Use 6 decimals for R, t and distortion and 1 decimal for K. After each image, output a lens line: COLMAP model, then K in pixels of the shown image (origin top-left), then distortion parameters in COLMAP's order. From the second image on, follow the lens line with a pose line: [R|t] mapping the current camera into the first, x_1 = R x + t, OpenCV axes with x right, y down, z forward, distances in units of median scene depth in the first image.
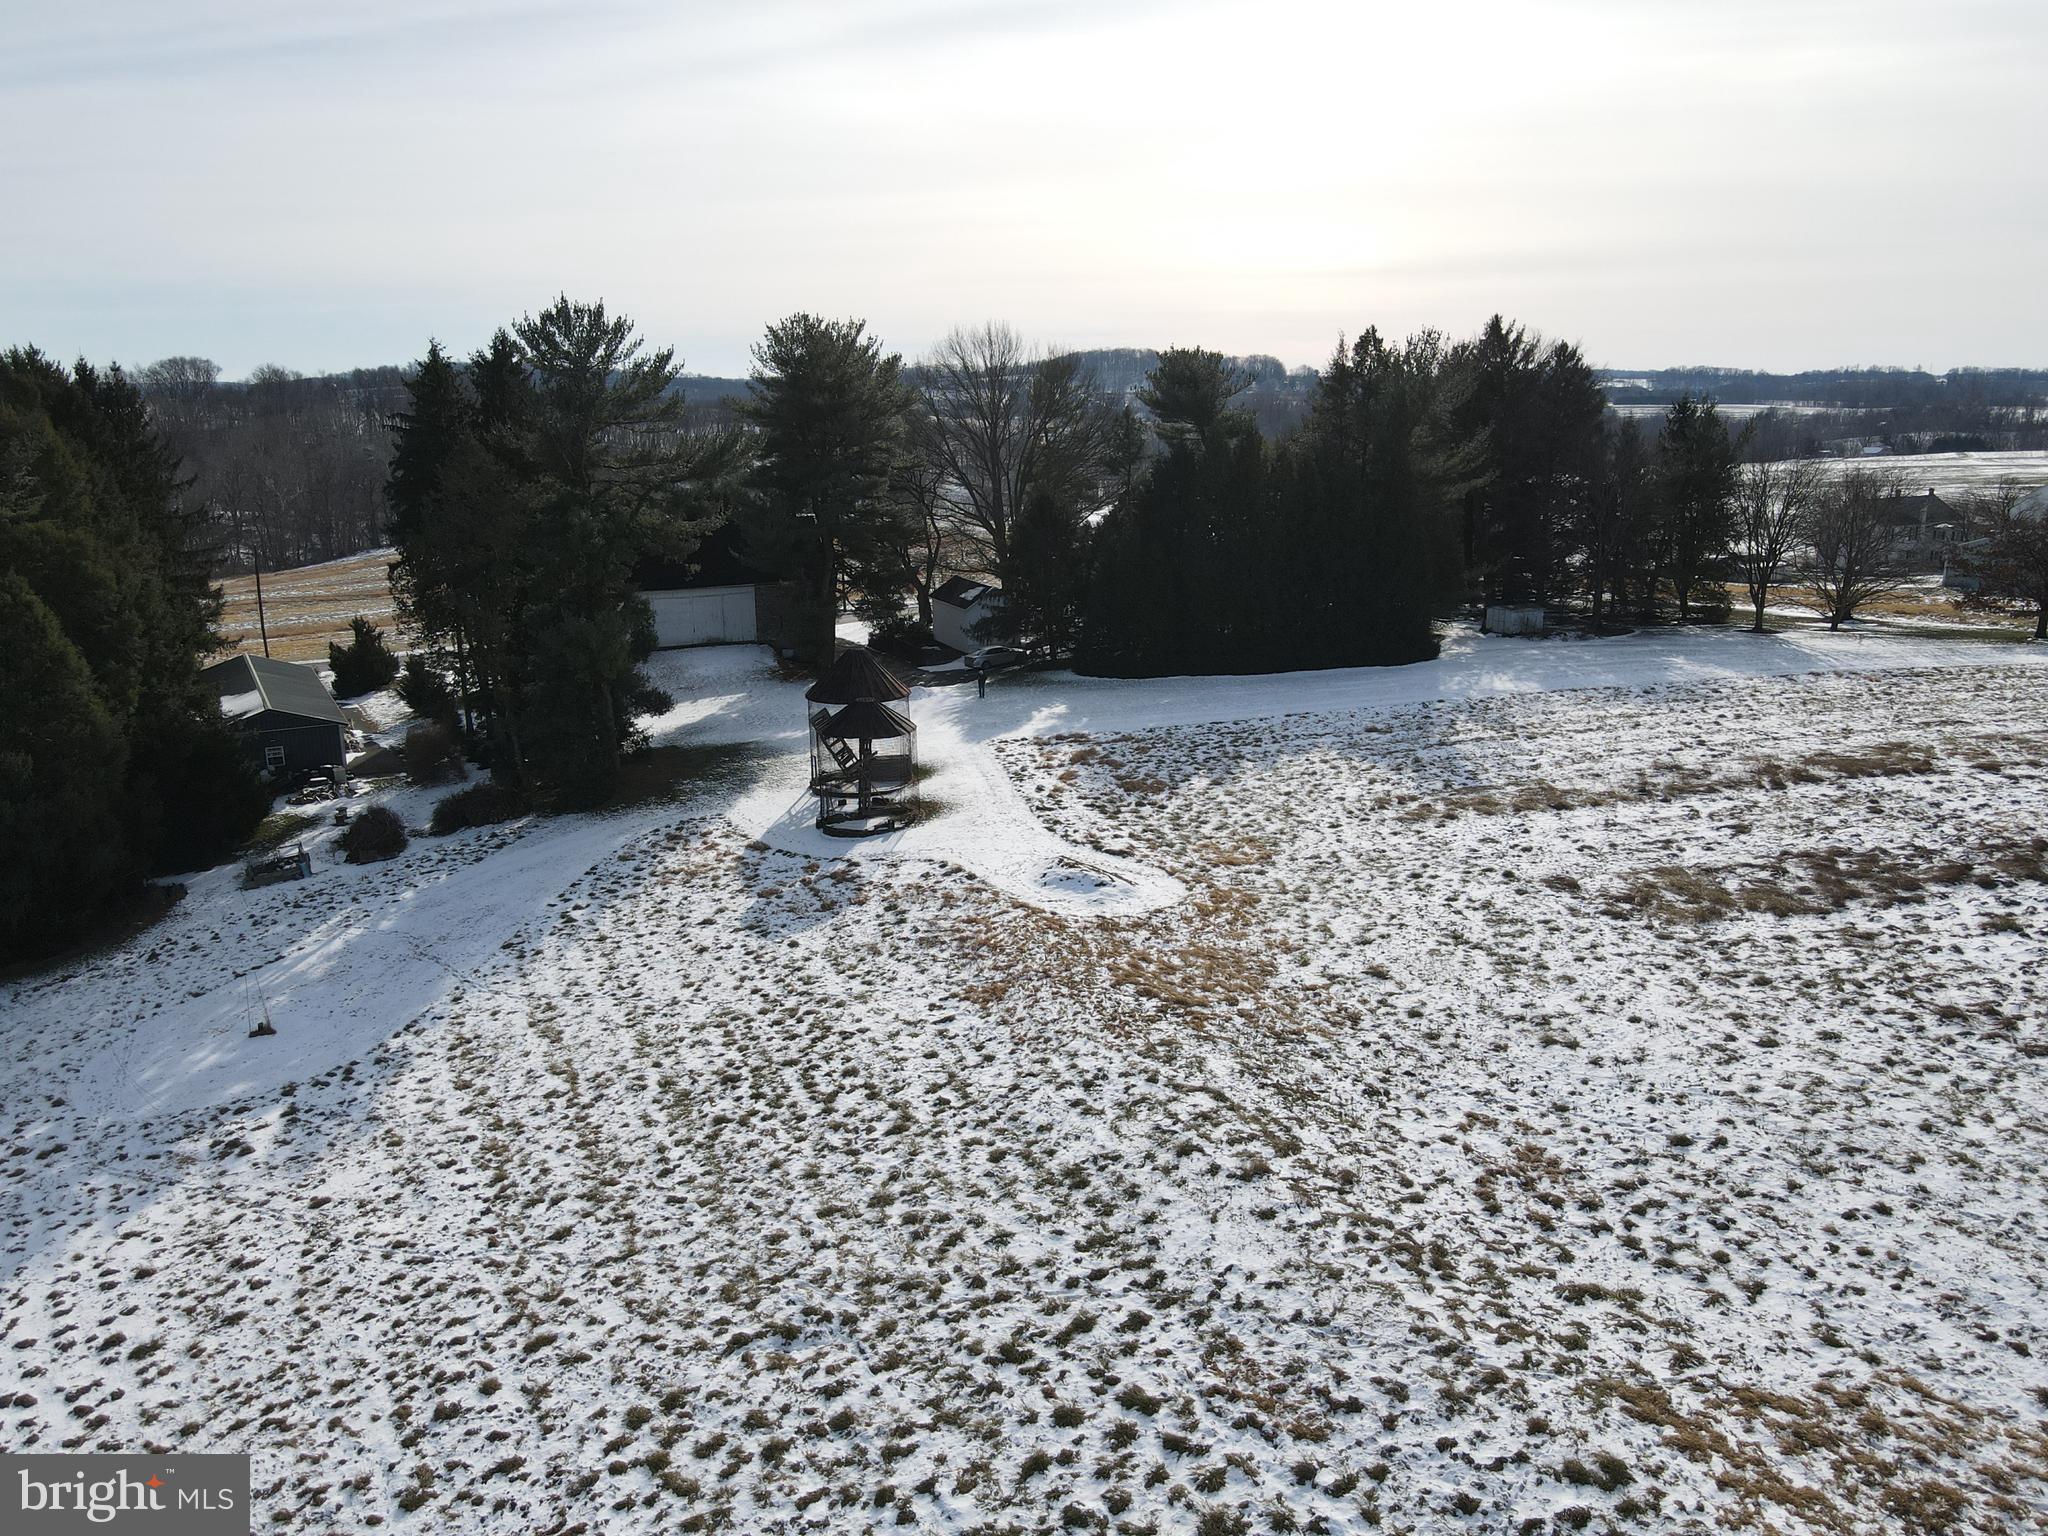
lens RADIAL K [[1471.4, 0, 1032.0], [0, 1471.4, 773.3], [0, 0, 1]] dist [0.009530, -0.001024]
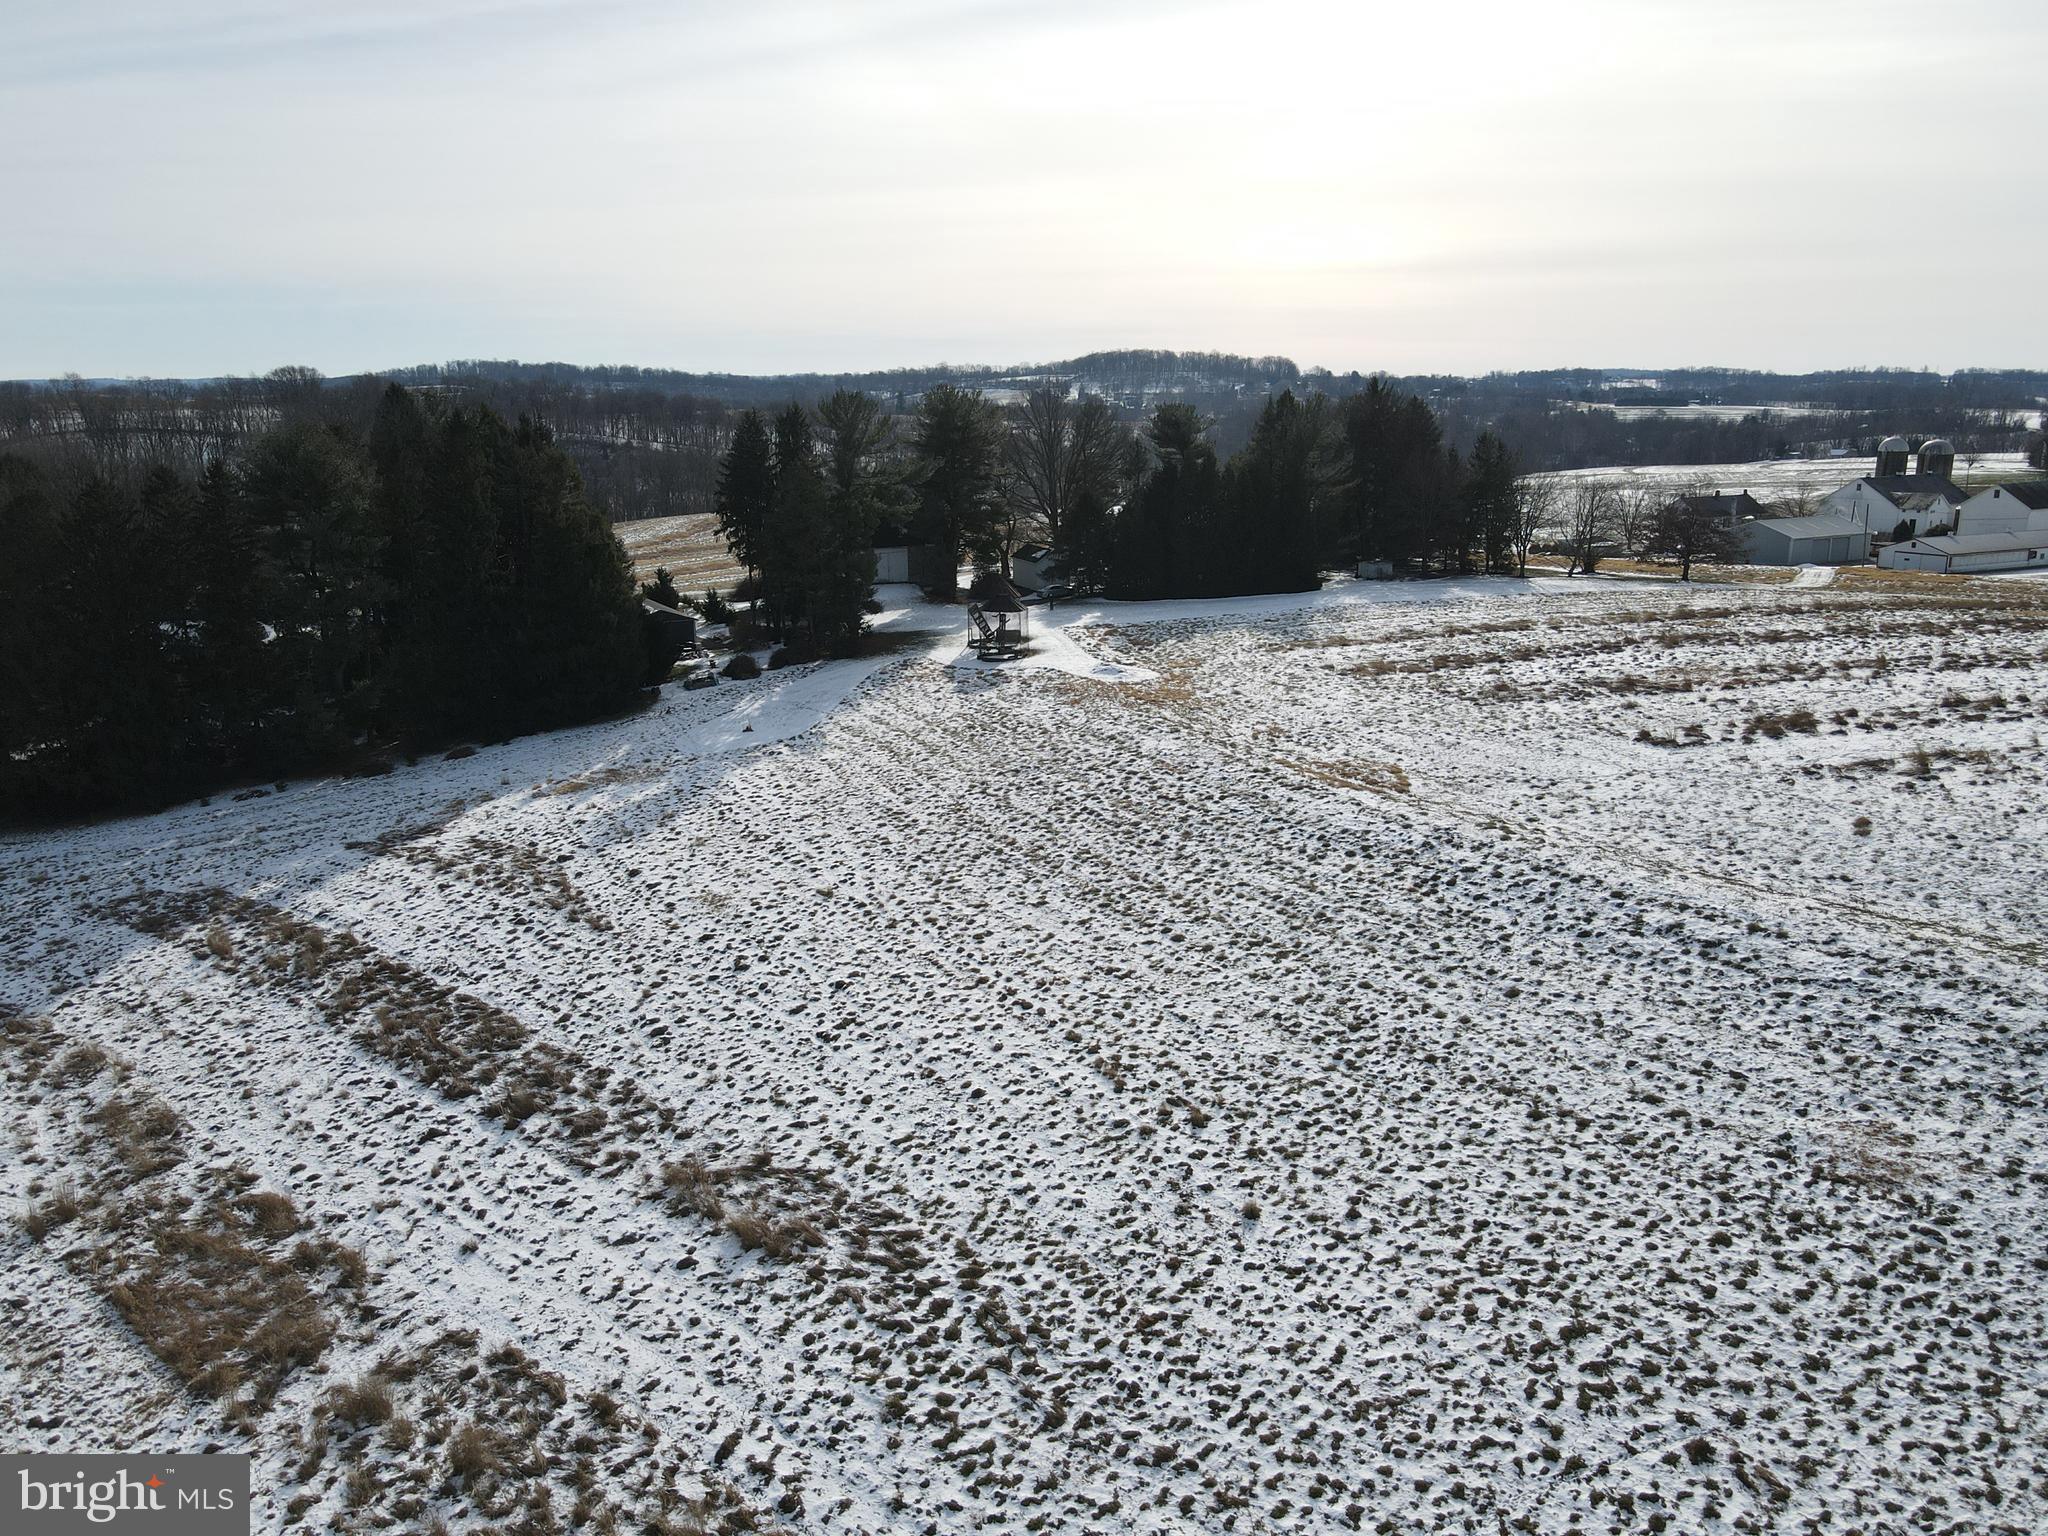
lens RADIAL K [[1471.4, 0, 1015.2], [0, 1471.4, 762.9], [0, 0, 1]] dist [0.009530, -0.001024]
pose [[0.999729, 0.006051, -0.022492, -0.047286], [-0.006155, 0.999971, -0.004527, 0.176696], [0.022464, 0.004665, 0.999737, -0.942106]]
